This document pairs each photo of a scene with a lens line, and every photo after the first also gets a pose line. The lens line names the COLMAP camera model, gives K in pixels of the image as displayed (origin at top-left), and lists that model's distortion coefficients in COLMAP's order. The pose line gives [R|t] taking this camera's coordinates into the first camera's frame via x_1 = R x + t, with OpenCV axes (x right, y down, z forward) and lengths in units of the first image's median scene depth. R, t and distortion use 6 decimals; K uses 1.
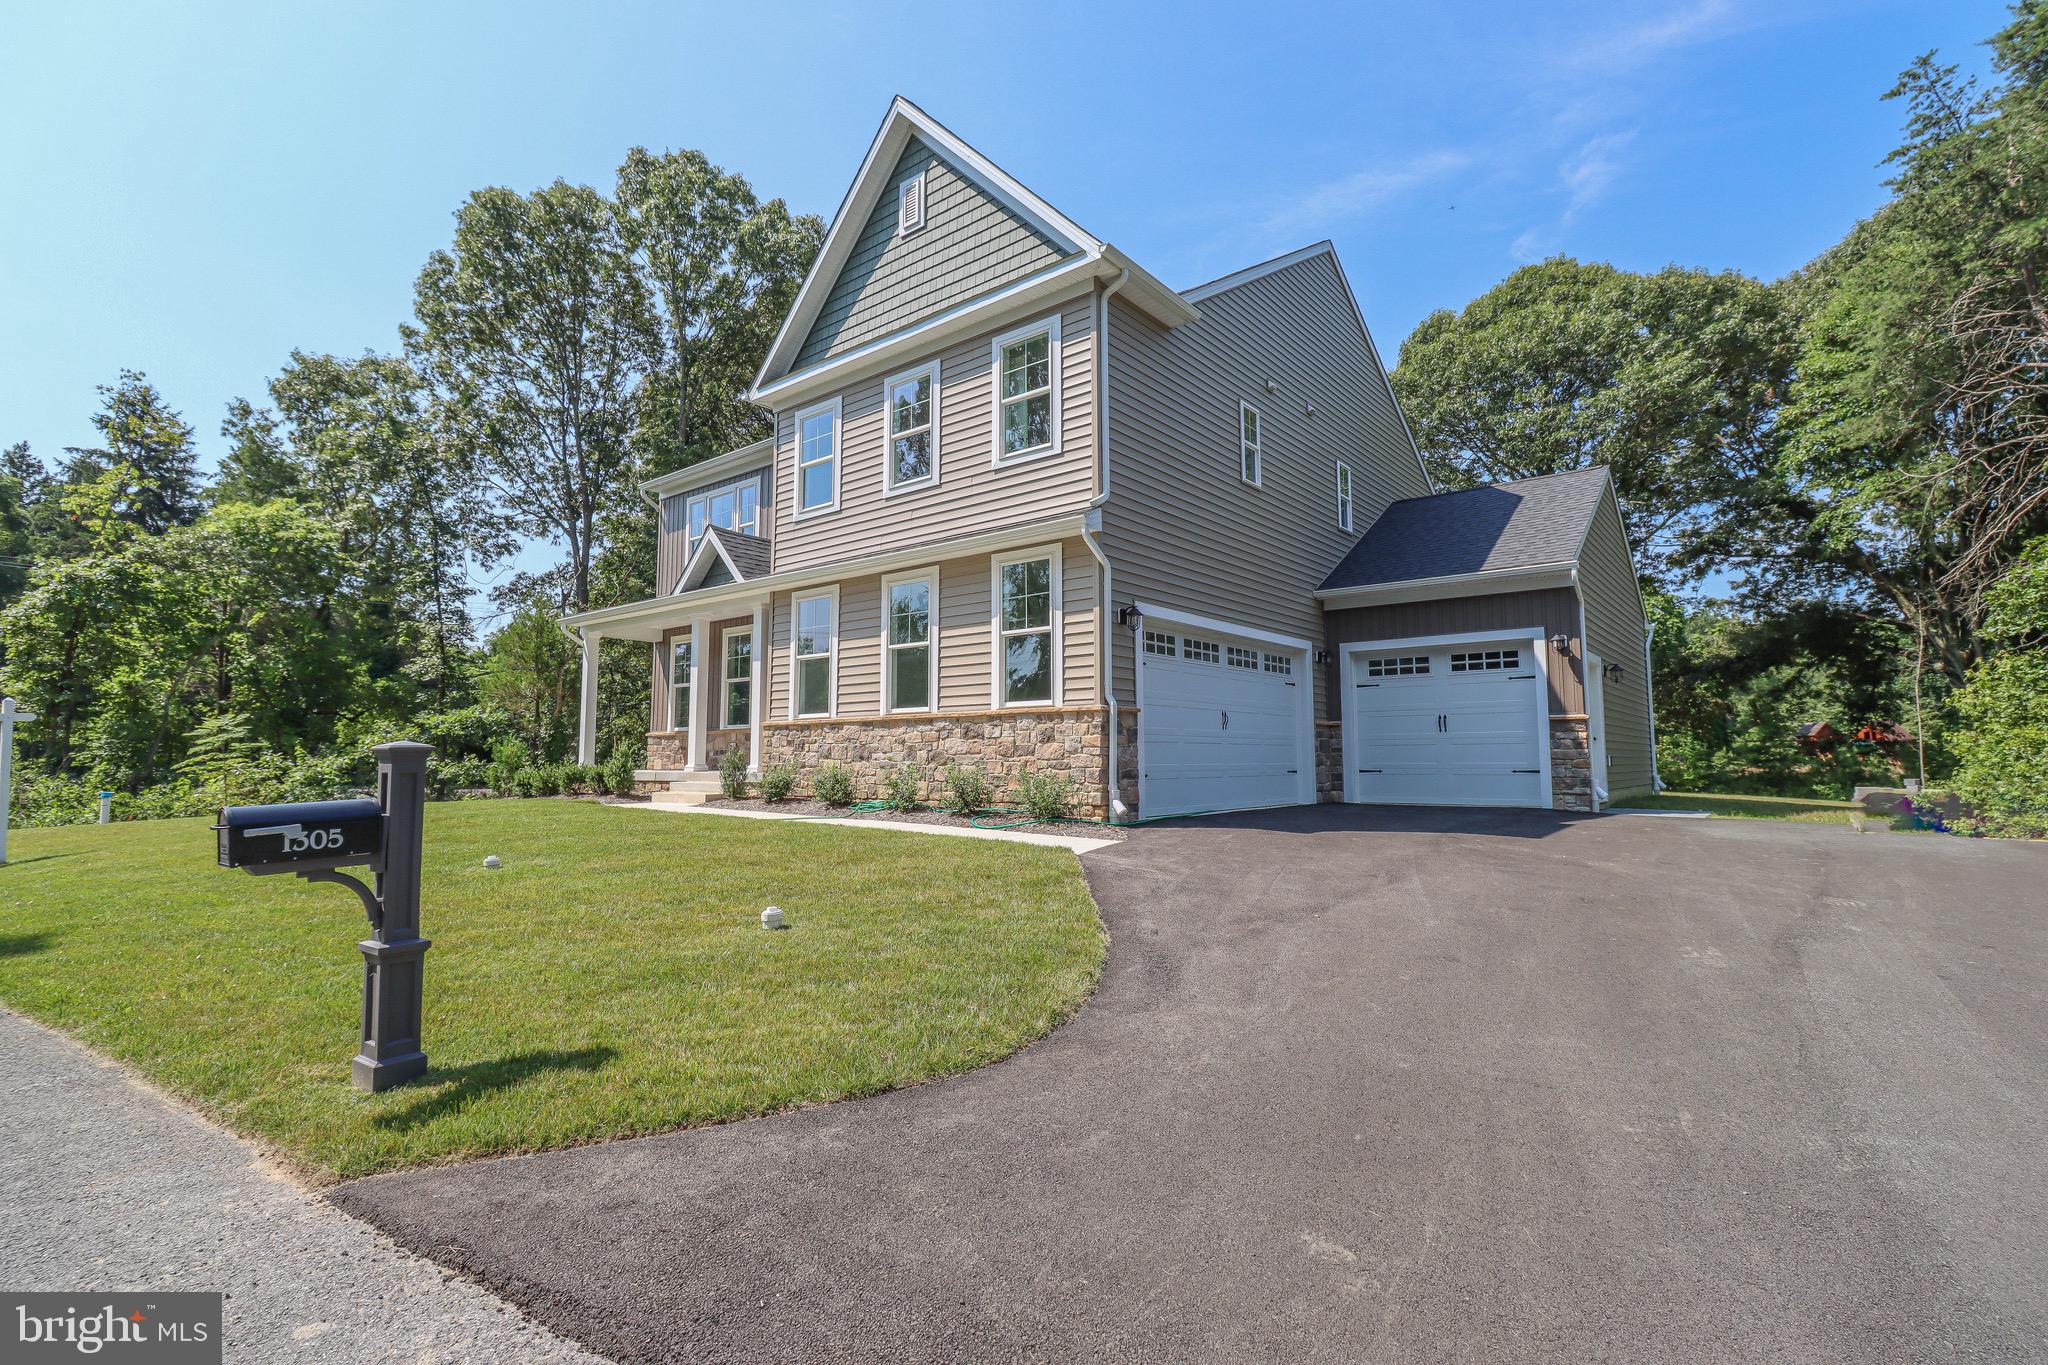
lens RADIAL K [[941.1, 0, 1032.0], [0, 941.1, 684.7], [0, 0, 1]] dist [0.012187, -0.000581]
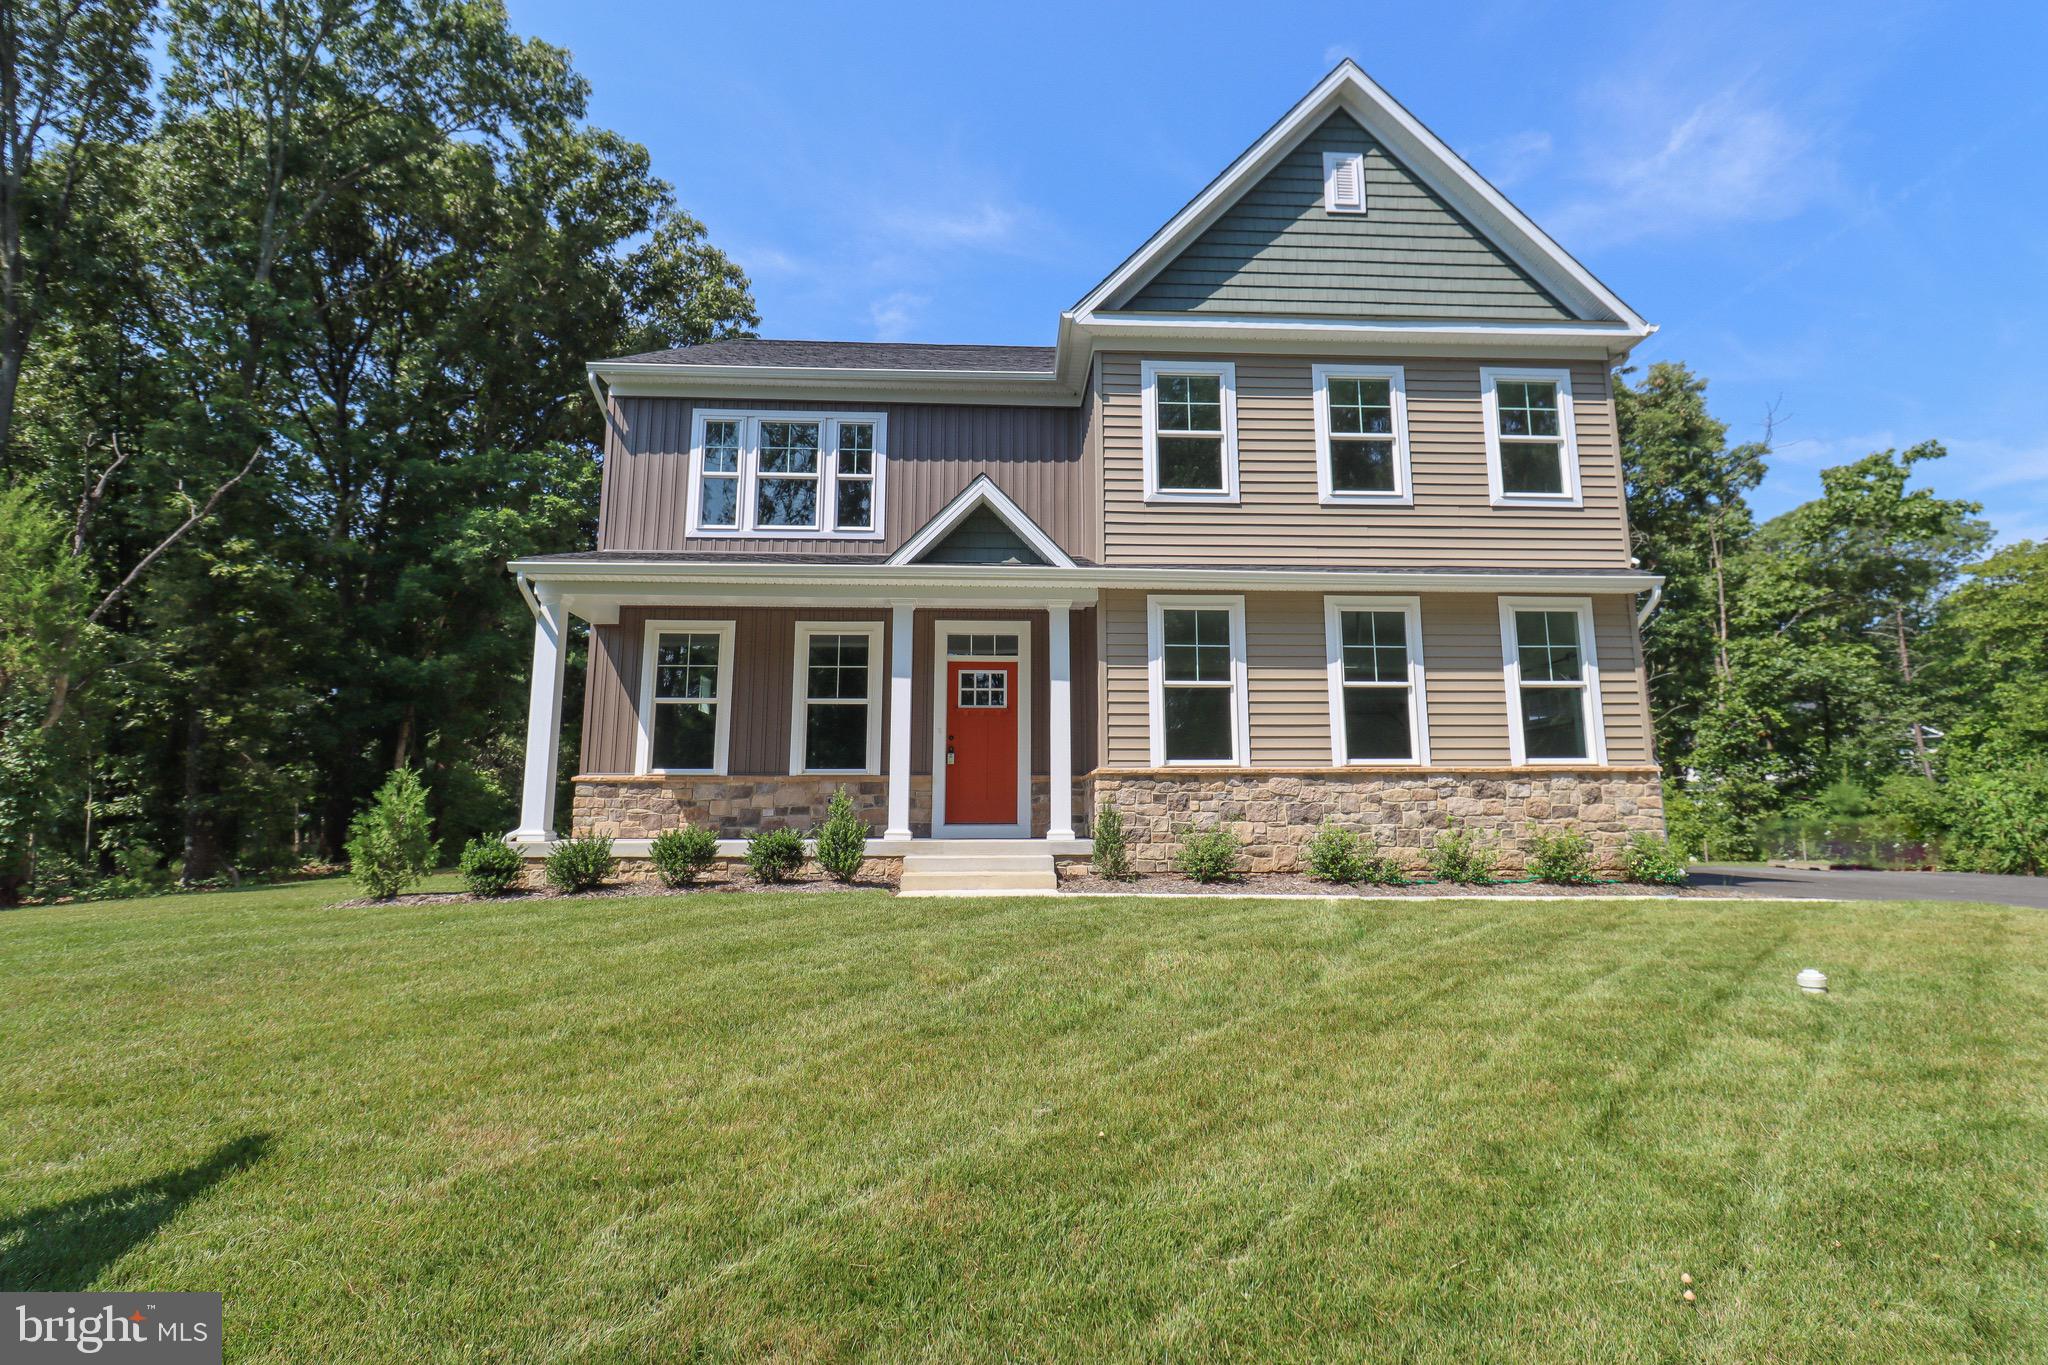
lens RADIAL K [[941.1, 0, 1028.7], [0, 941.1, 674.3], [0, 0, 1]] dist [0.012187, -0.000581]
pose [[0.744197, 0.096321, 0.660979, -0.903321], [-0.051229, 0.994864, -0.087298, 0.037950], [-0.665993, 0.031106, 0.745309, 0.569768]]
